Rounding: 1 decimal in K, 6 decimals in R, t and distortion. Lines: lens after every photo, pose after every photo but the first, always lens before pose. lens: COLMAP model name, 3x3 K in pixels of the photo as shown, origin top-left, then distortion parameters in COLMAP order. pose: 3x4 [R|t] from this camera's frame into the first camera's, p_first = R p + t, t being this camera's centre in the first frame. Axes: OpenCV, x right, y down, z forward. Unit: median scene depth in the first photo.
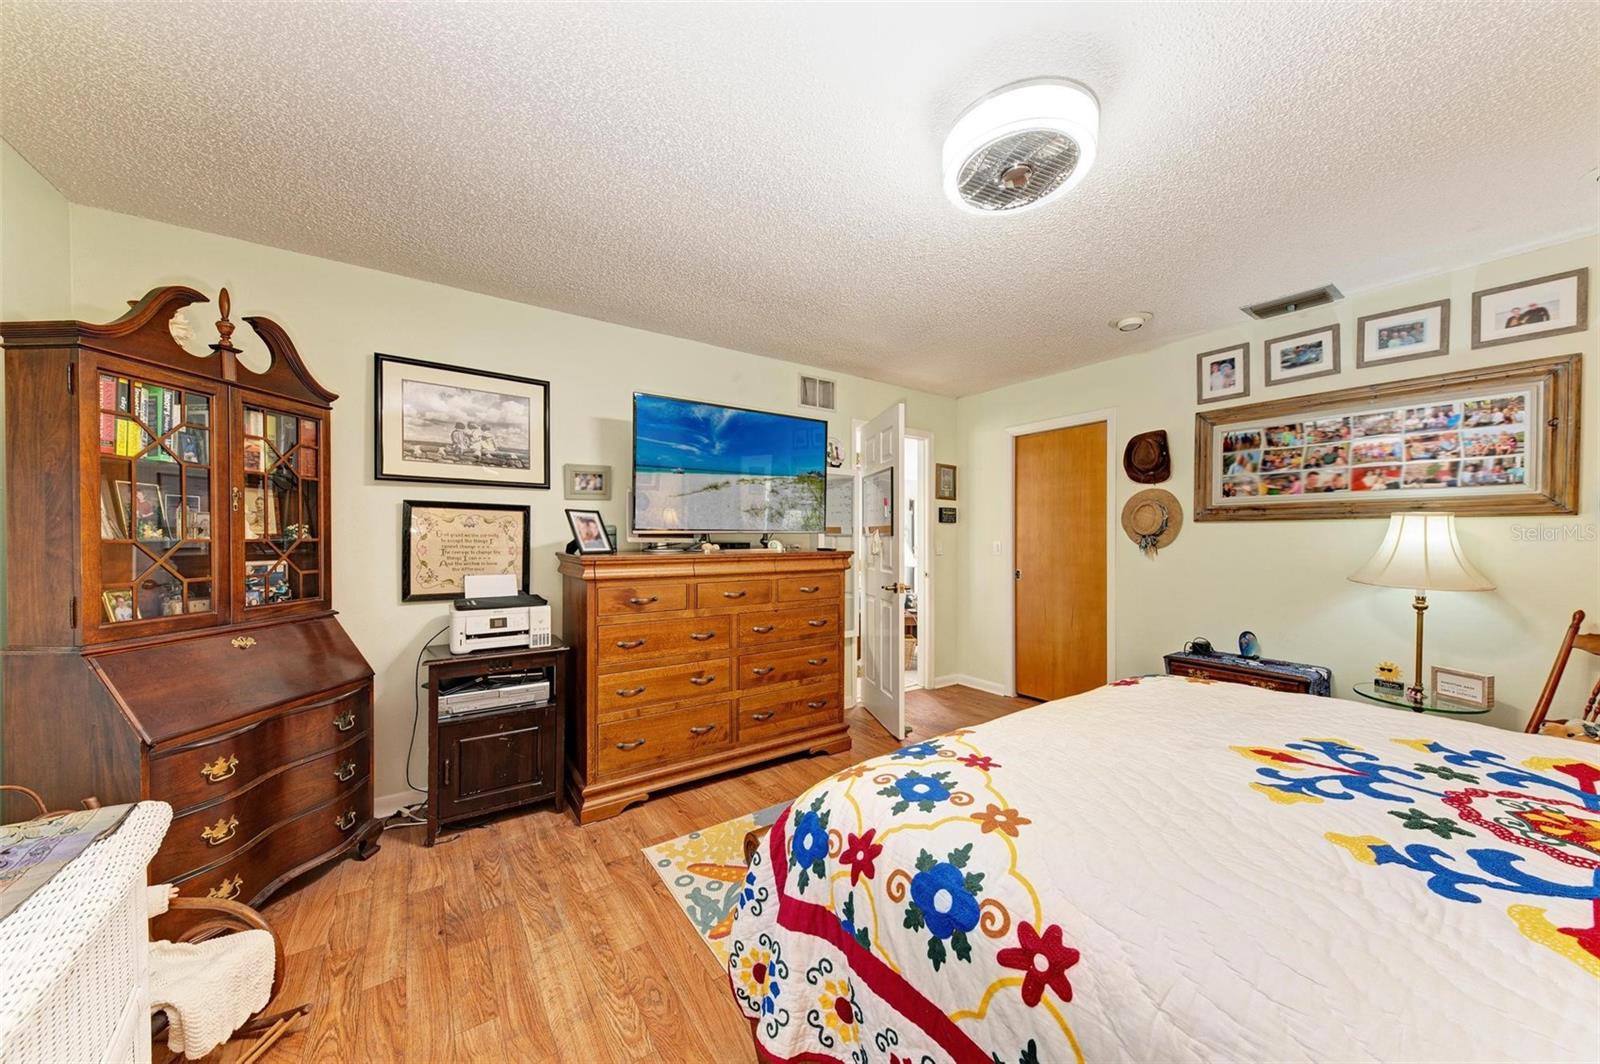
lens RADIAL K [[546.5, 0, 804.0], [0, 546.5, 539.1], [0, 0, 1]] dist [0.002853, -0.000136]
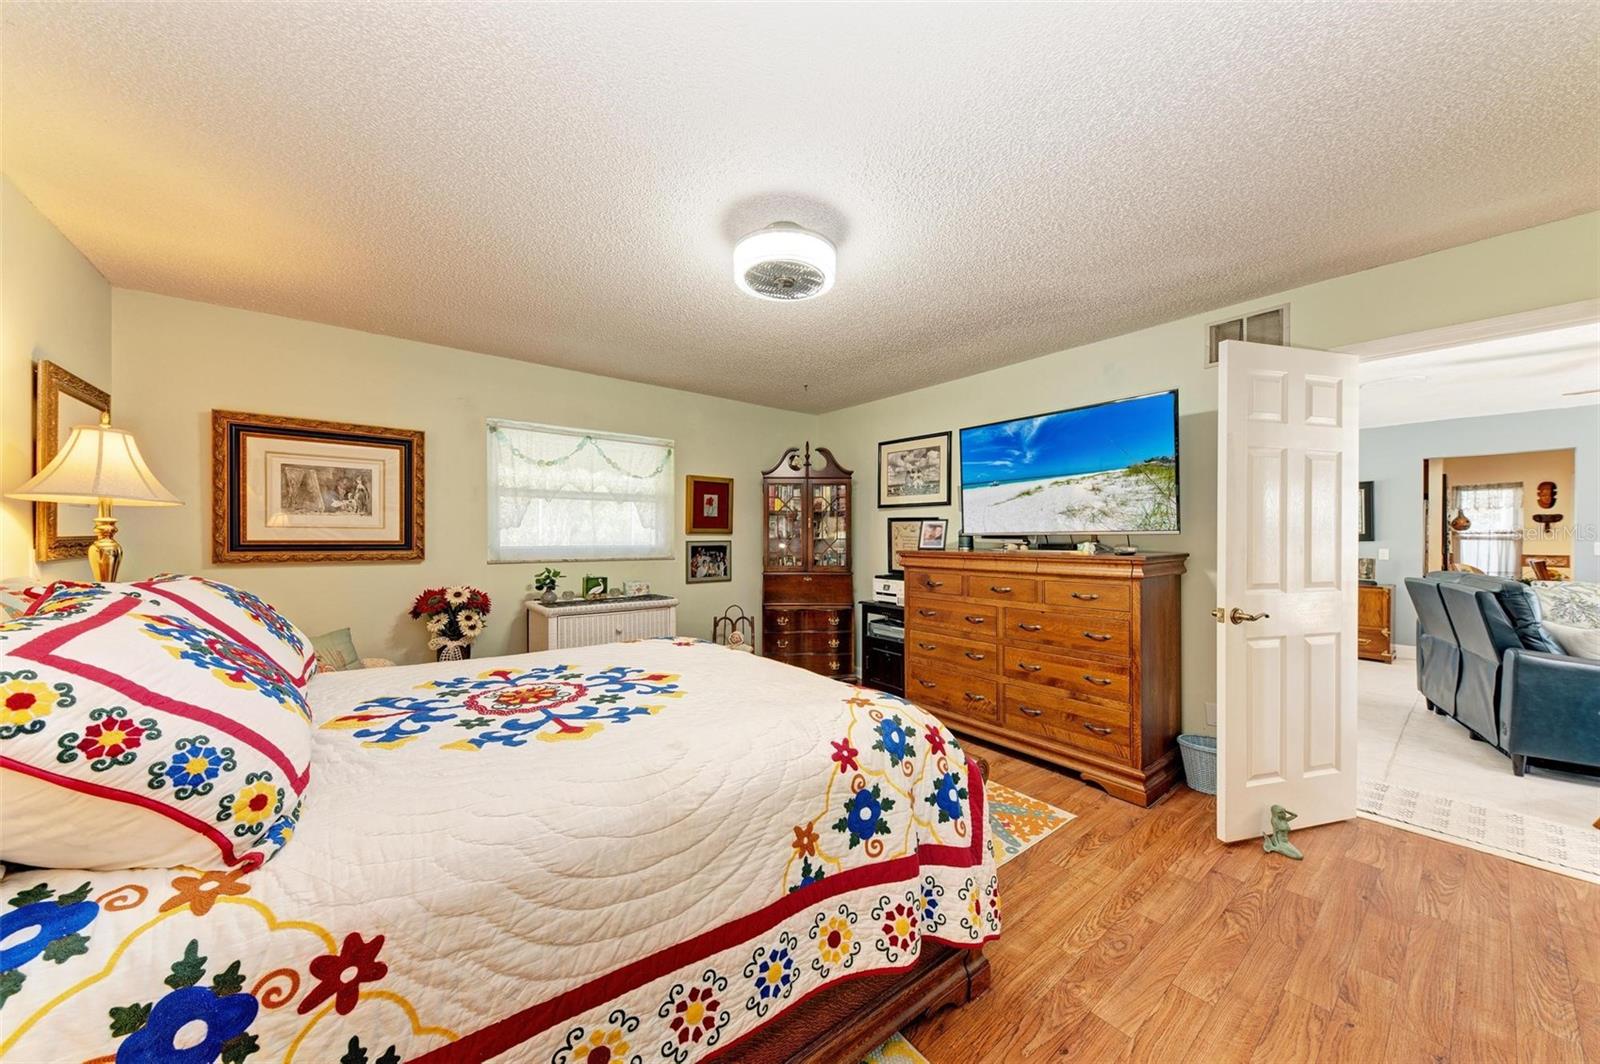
lens RADIAL K [[546.5, 0, 804.2], [0, 546.5, 537.9], [0, 0, 1]] dist [0.002853, -0.000136]
pose [[0.069768, 0.000161, -0.997563, 1.085234], [-0.009431, 0.999955, -0.000498, -0.000745], [0.997519, 0.009443, 0.069766, 0.580236]]
